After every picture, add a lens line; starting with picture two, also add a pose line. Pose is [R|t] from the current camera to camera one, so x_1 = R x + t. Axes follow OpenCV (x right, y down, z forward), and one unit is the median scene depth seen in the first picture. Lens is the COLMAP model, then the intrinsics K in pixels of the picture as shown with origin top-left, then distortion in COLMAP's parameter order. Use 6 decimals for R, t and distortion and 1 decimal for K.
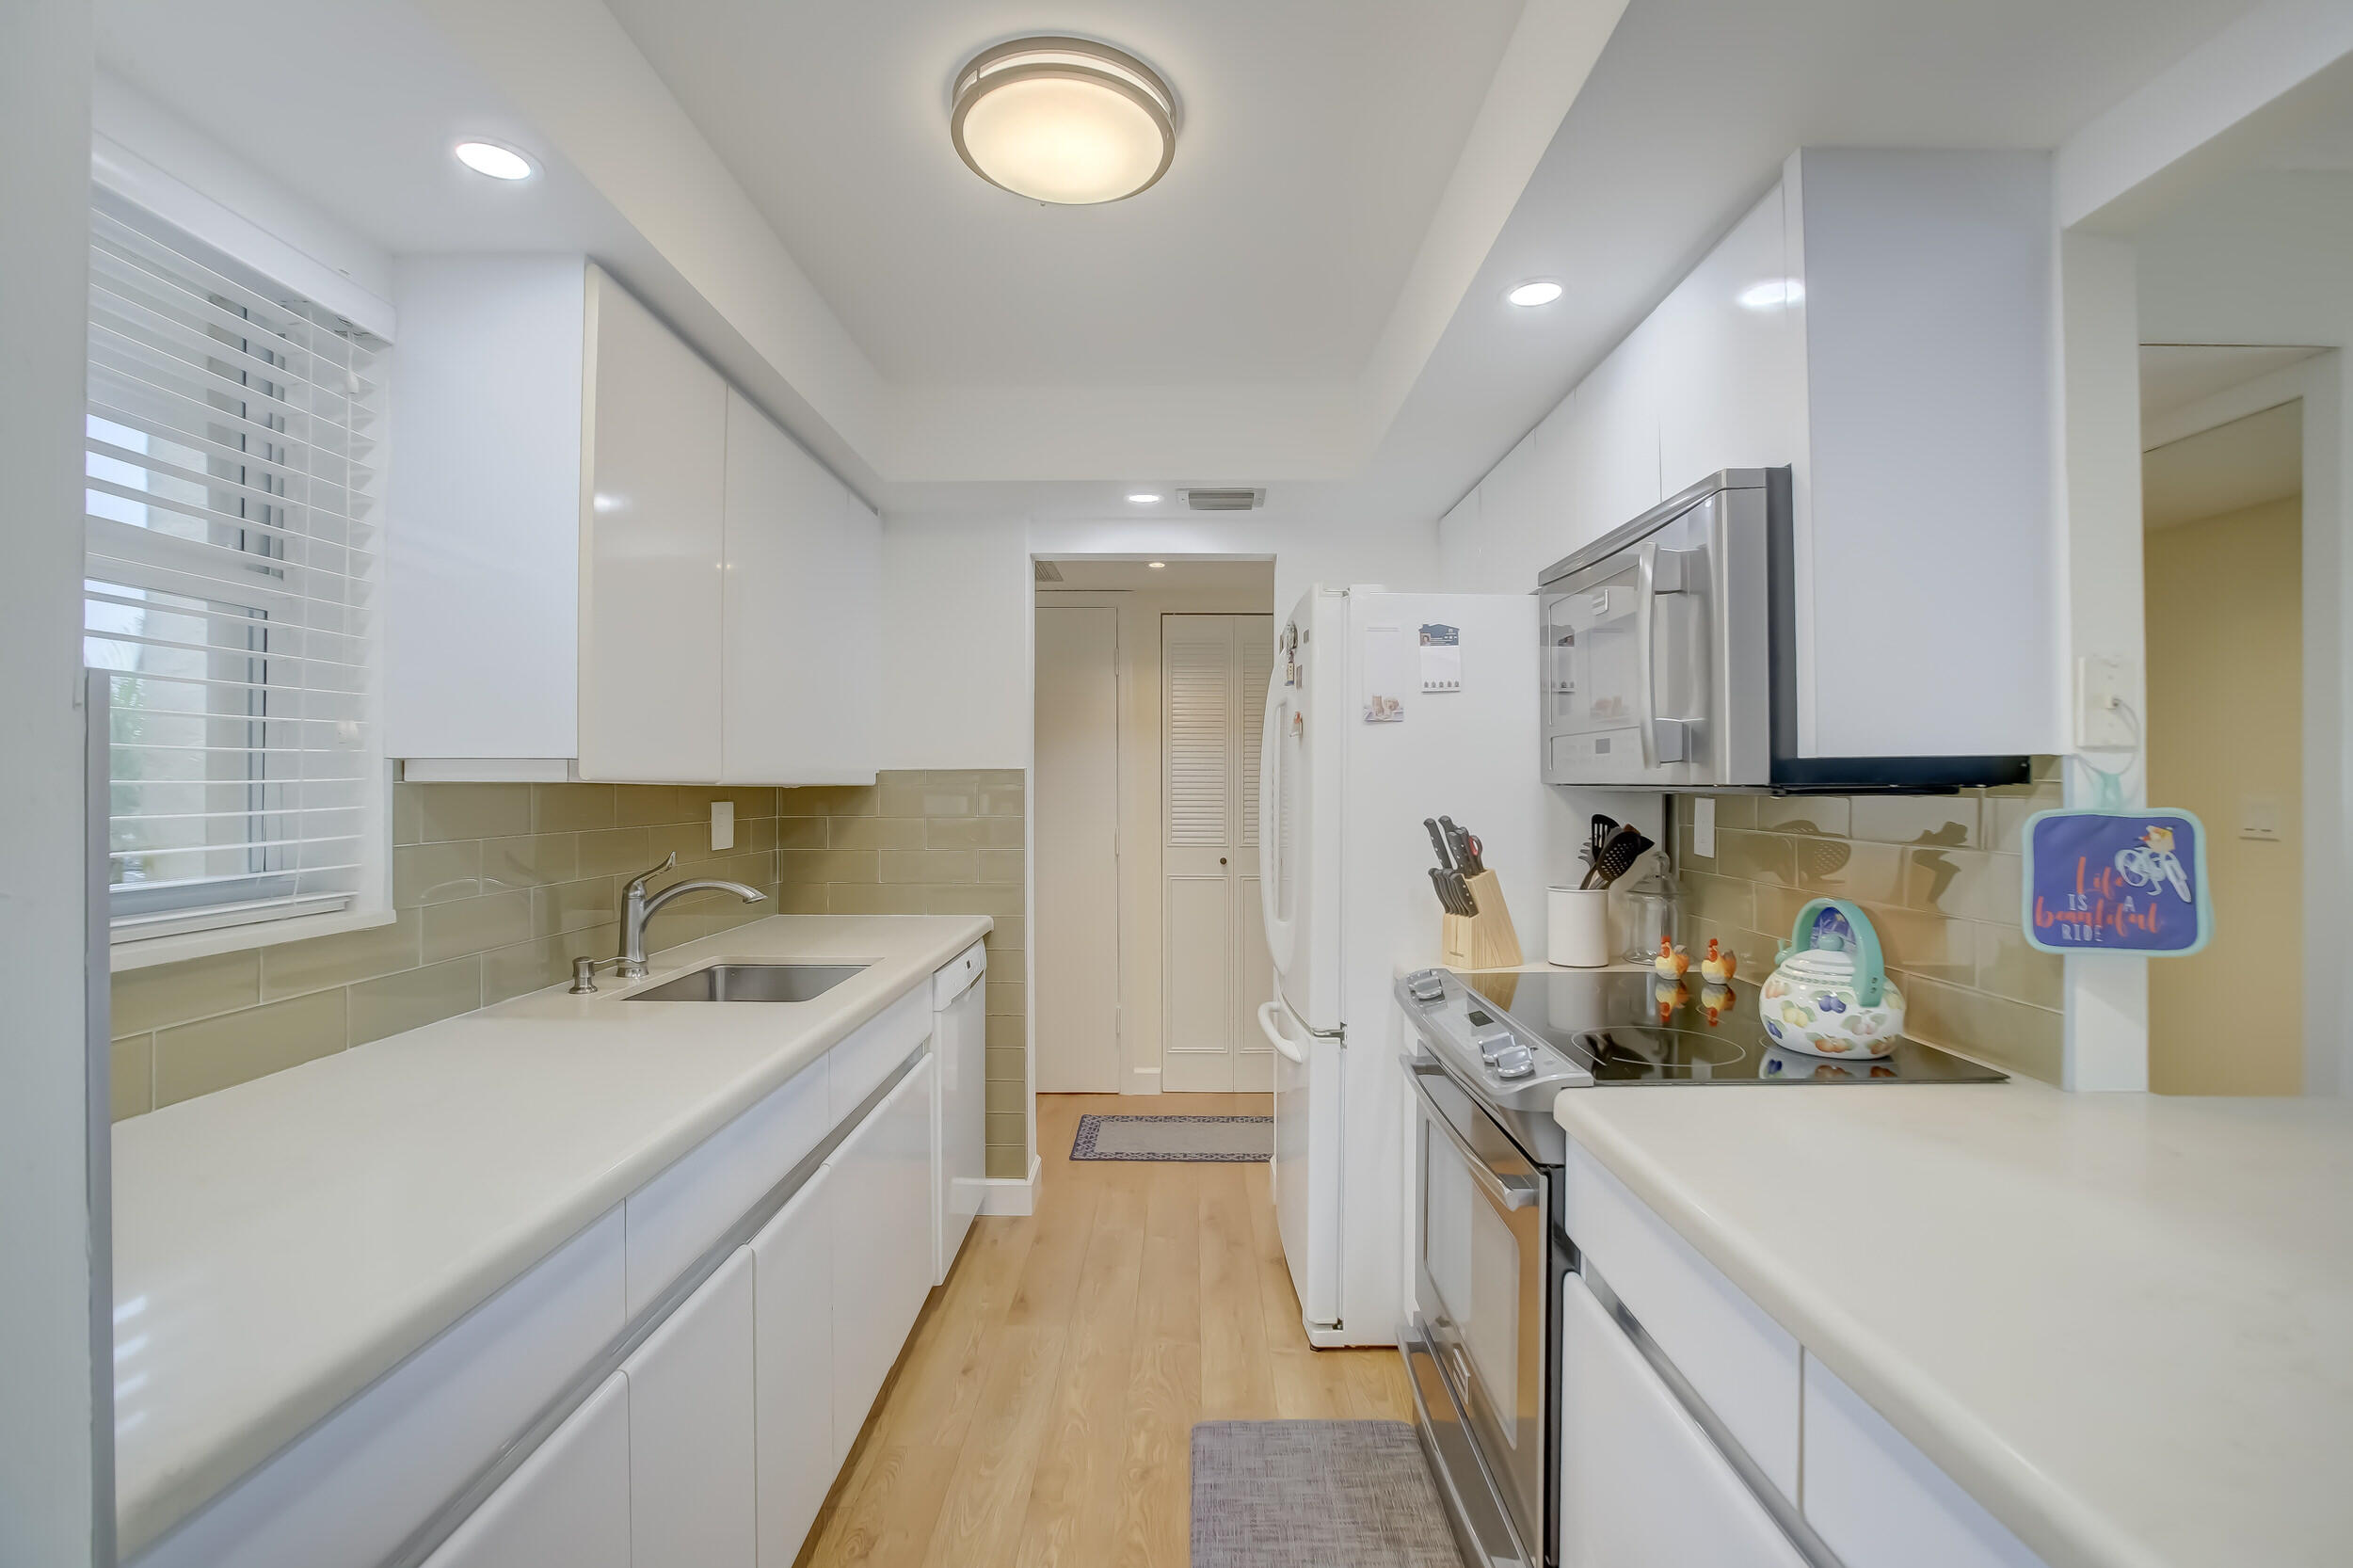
lens RADIAL K [[1090.3, 0, 1176.2], [0, 1090.3, 785.9], [0, 0, 1]] dist [-0.054486, 0.026025]
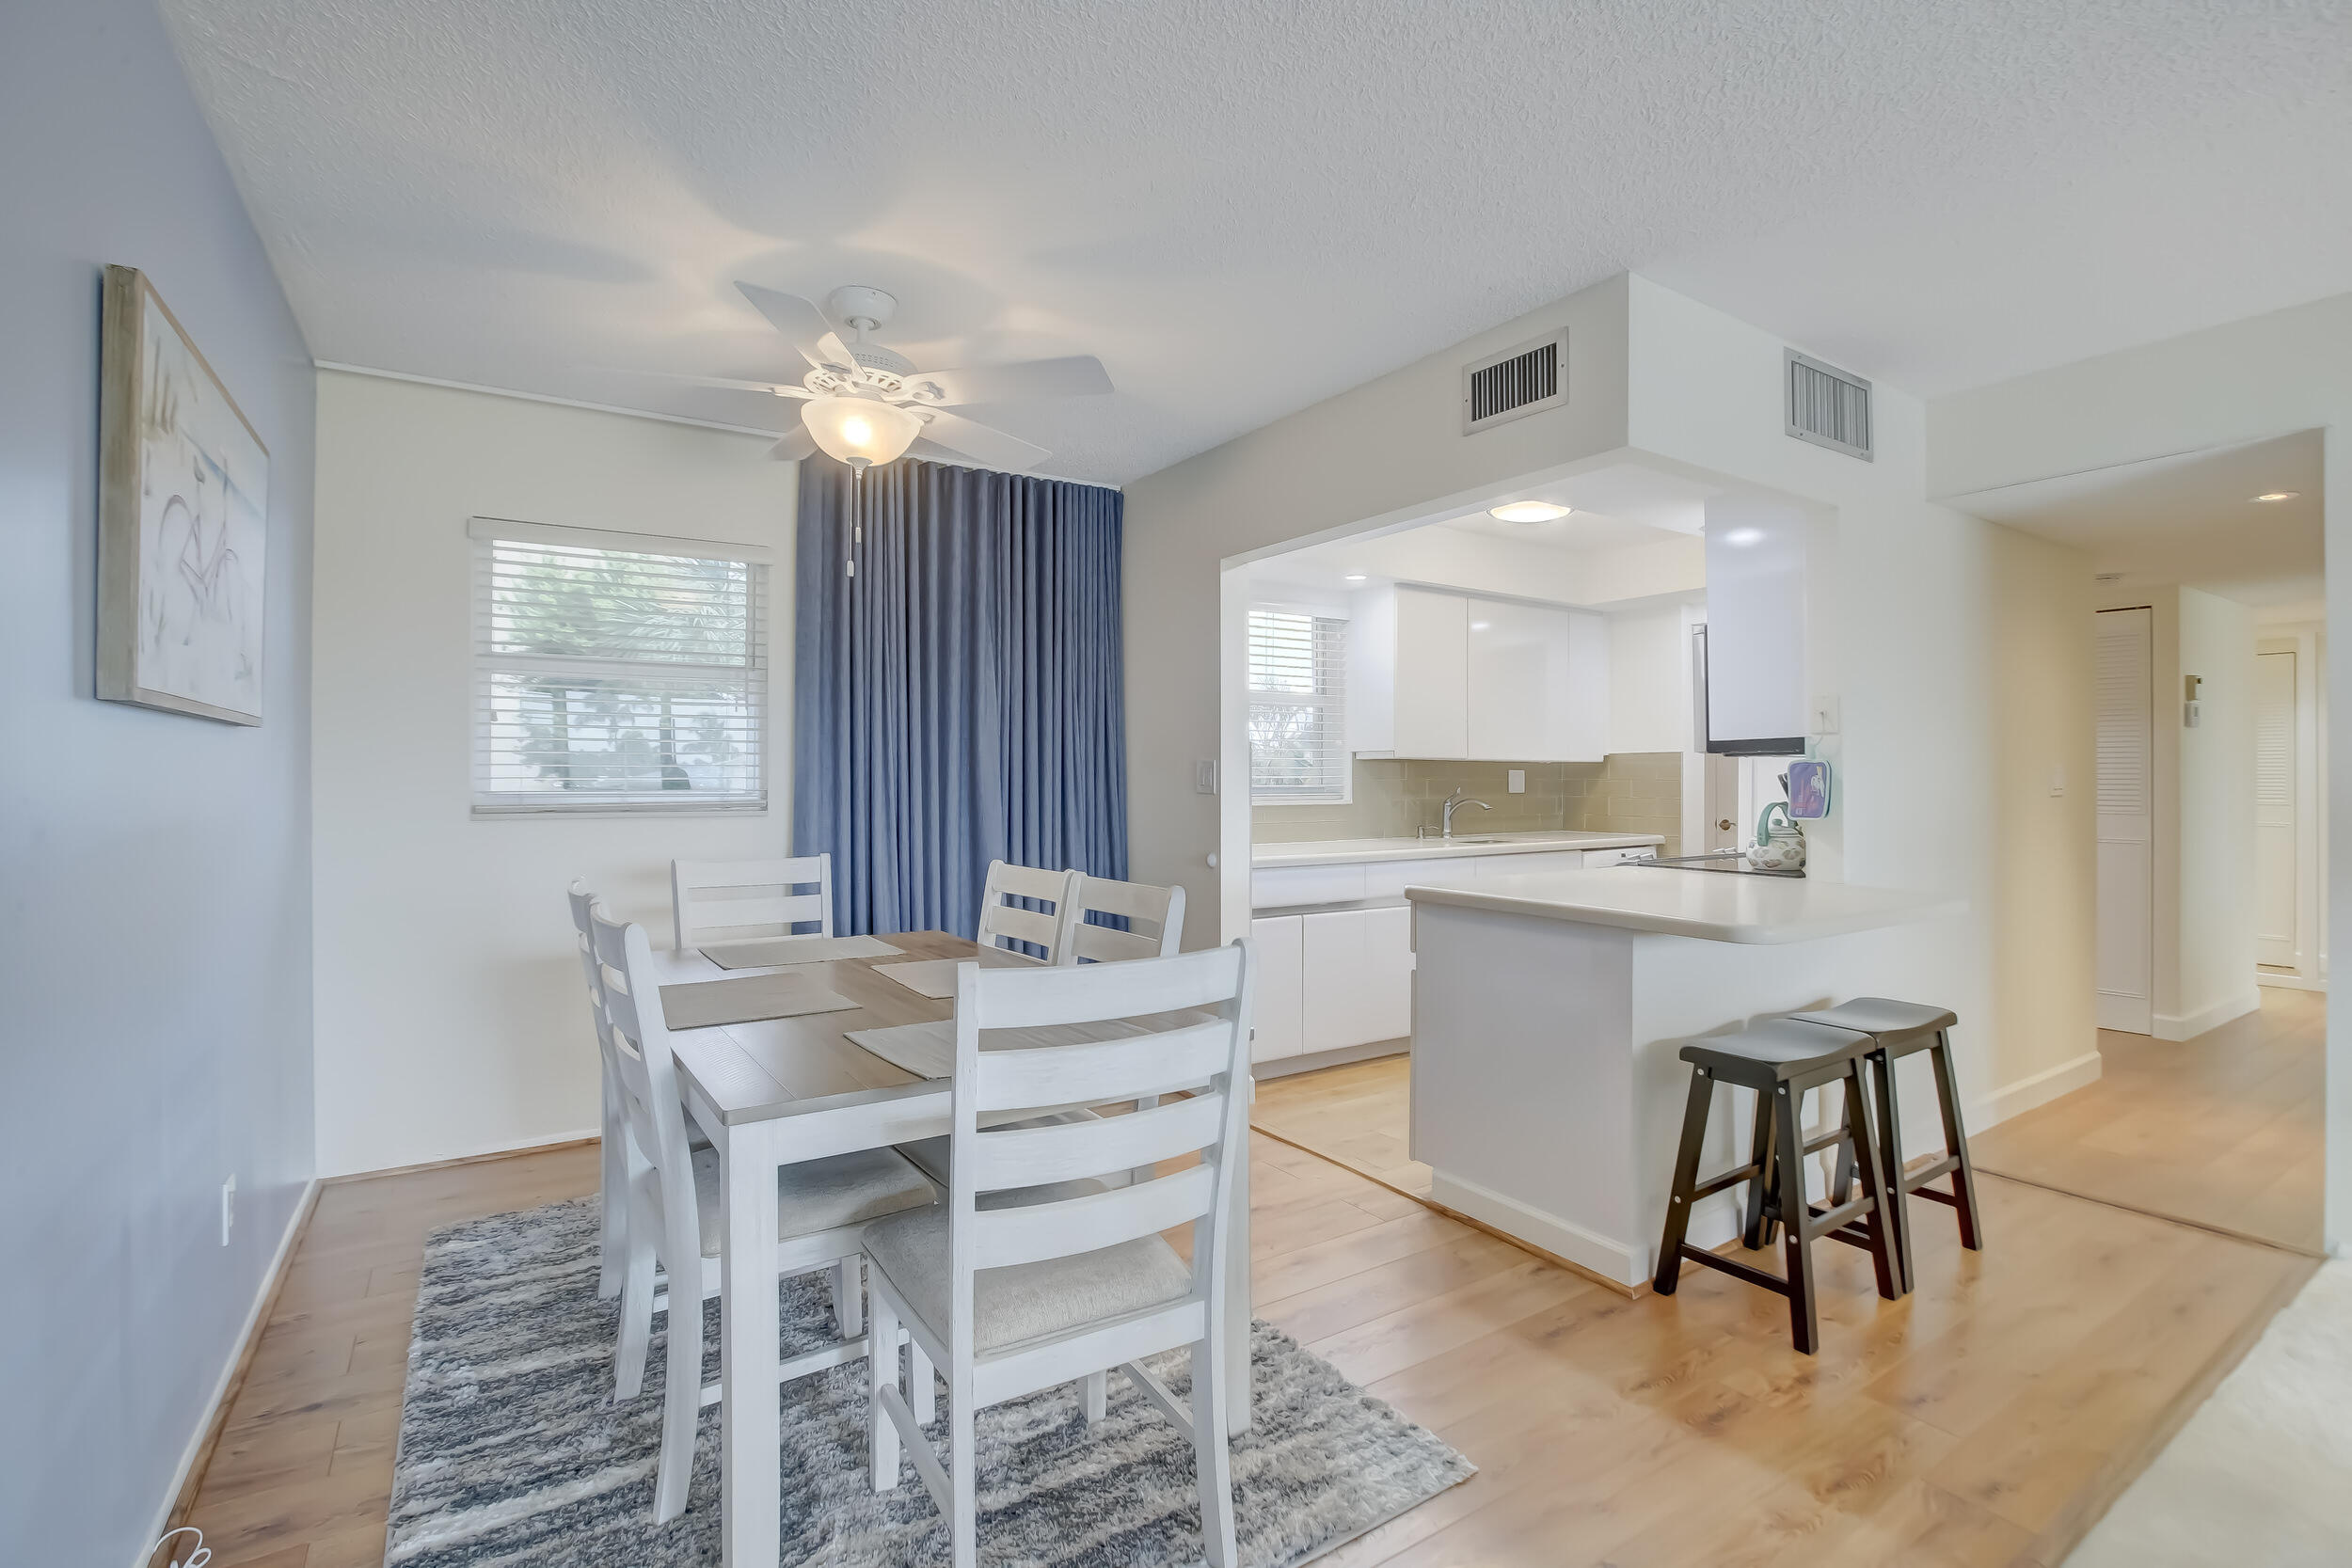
lens RADIAL K [[1126.2, 0, 1207.3], [0, 1126.2, 762.7], [0, 0, 1]] dist [0.001753, 0.000705]
pose [[0.584121, -0.009397, -0.811612, 1.160281], [-0.002986, 0.999901, -0.013727, 0.036652], [0.811661, 0.010442, 0.584035, -0.889579]]
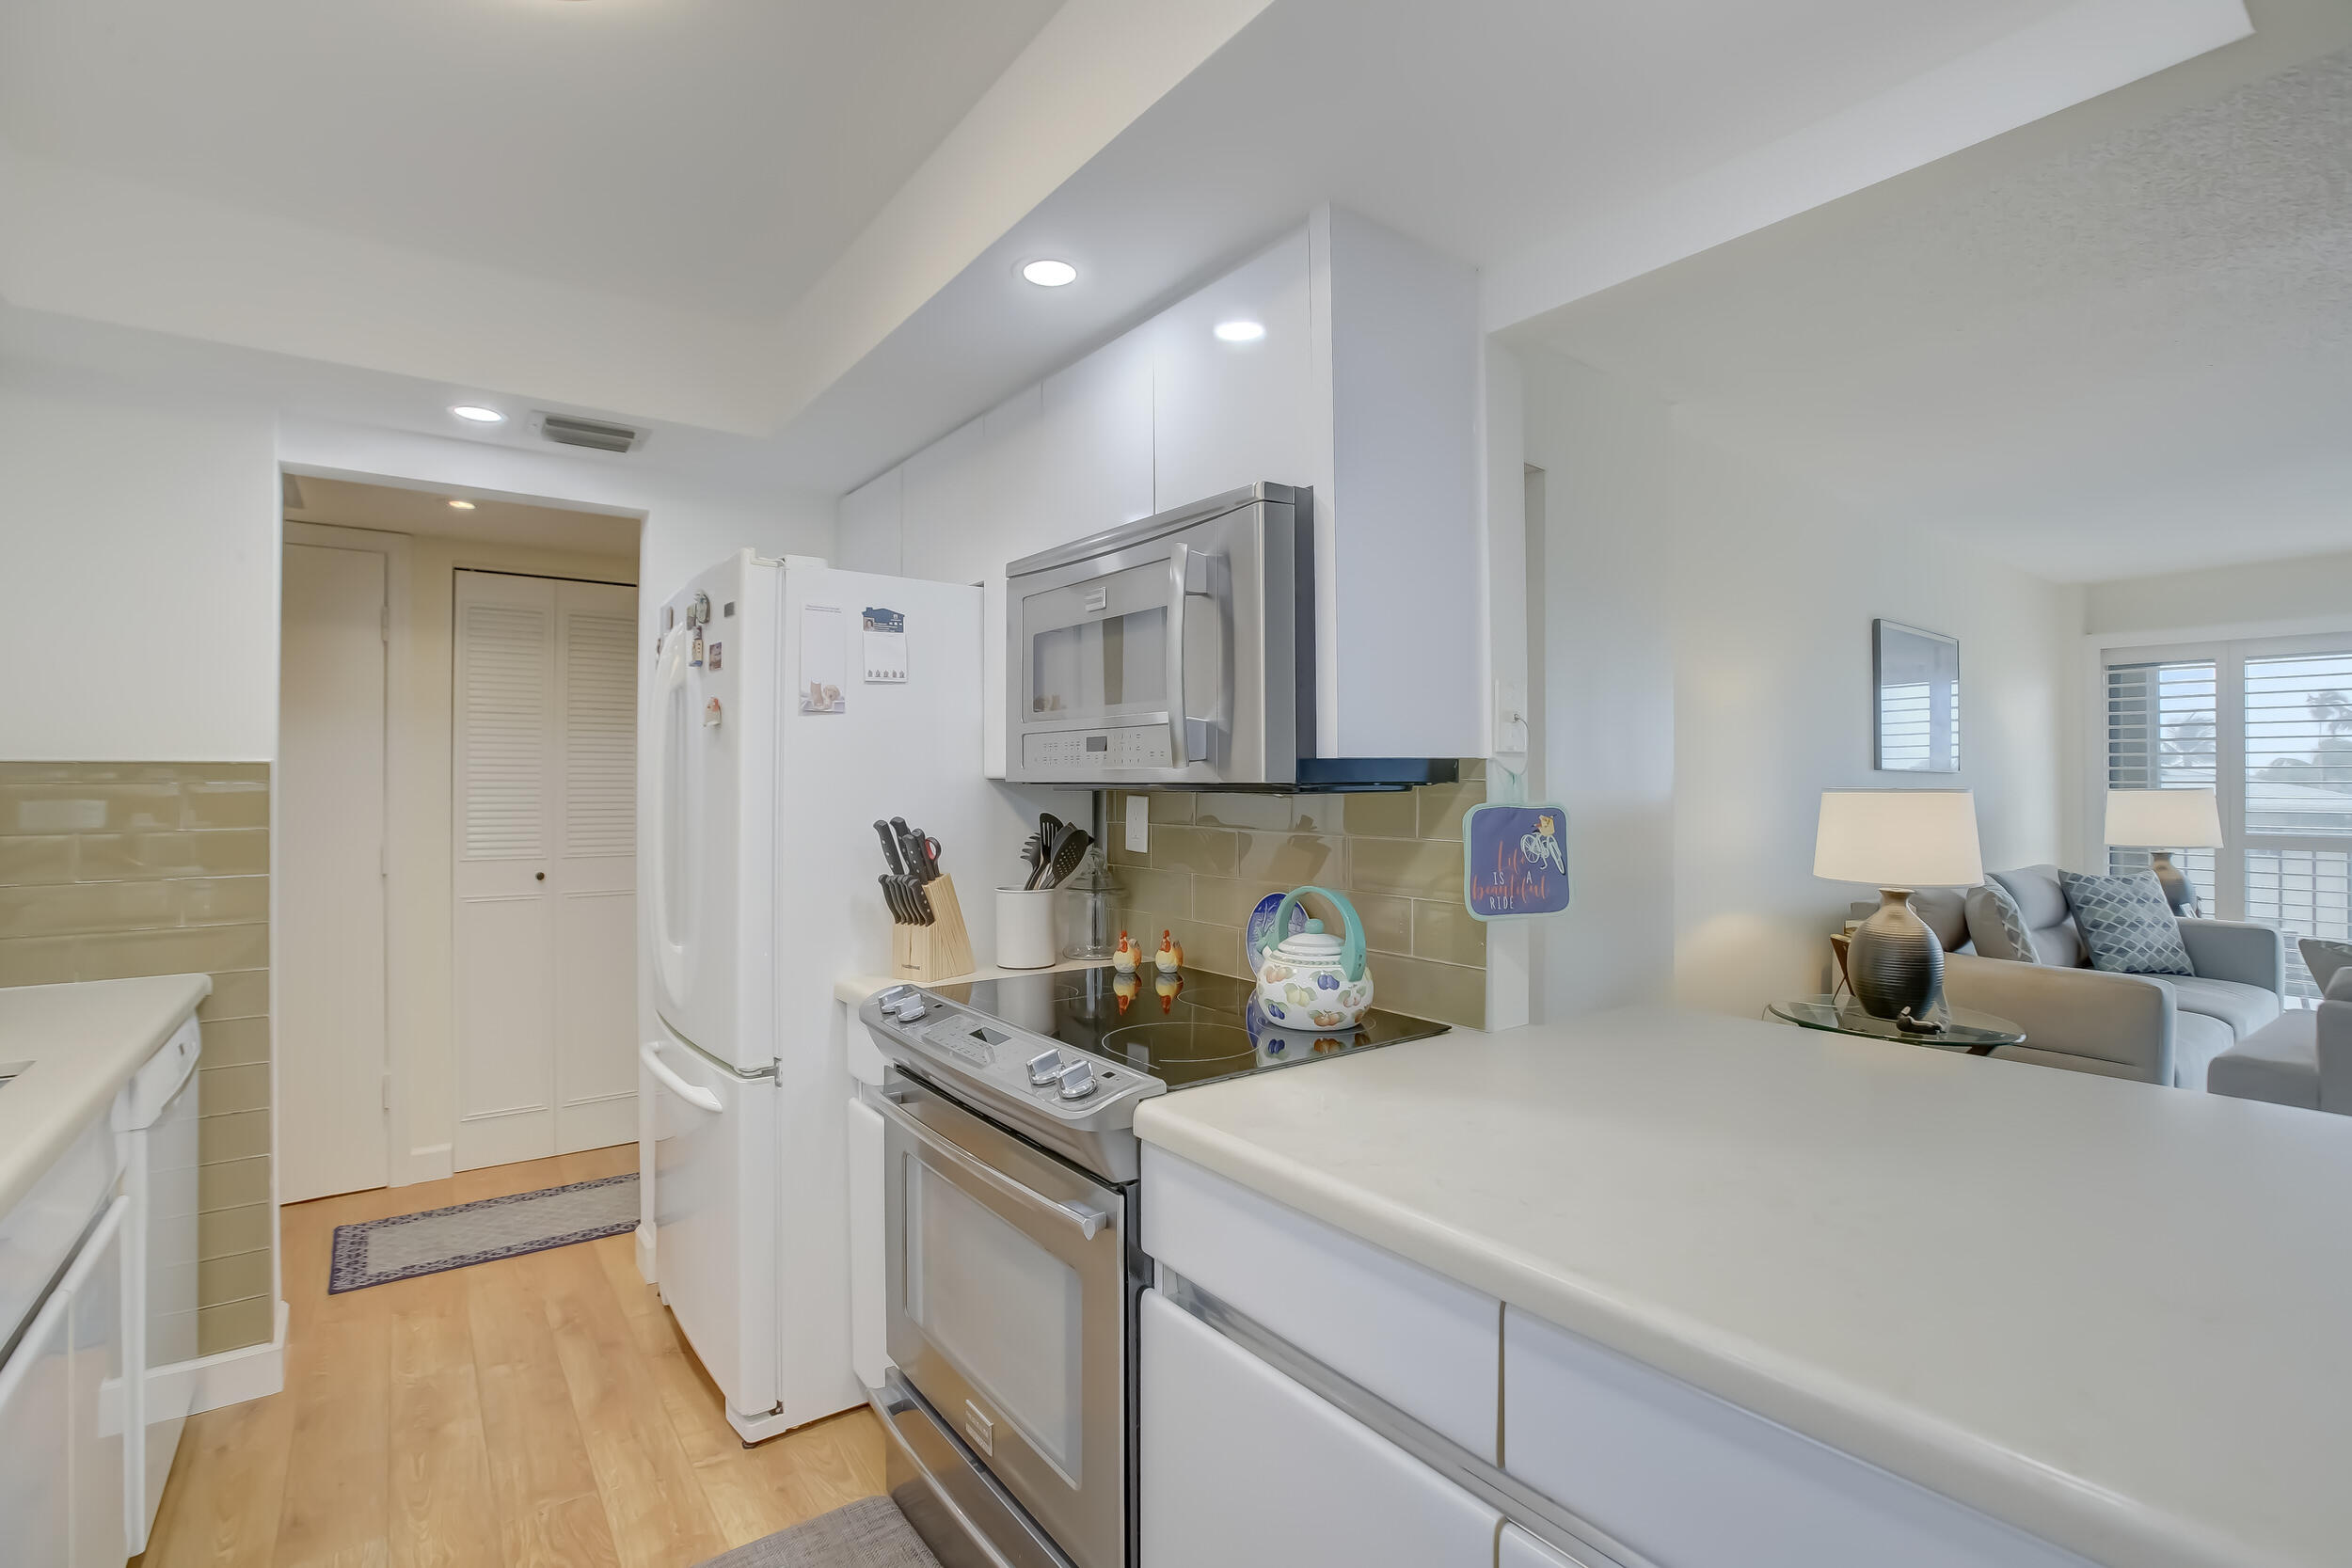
lens RADIAL K [[1092.3, 0, 1180.1], [0, 1092.3, 775.1], [0, 0, 1]] dist [-0.058216, 0.027319]
pose [[0.798550, 0.004078, 0.601915, -0.115653], [0.001661, 0.999958, -0.008978, 0.000495], [-0.601926, 0.008169, 0.798510, 0.123325]]
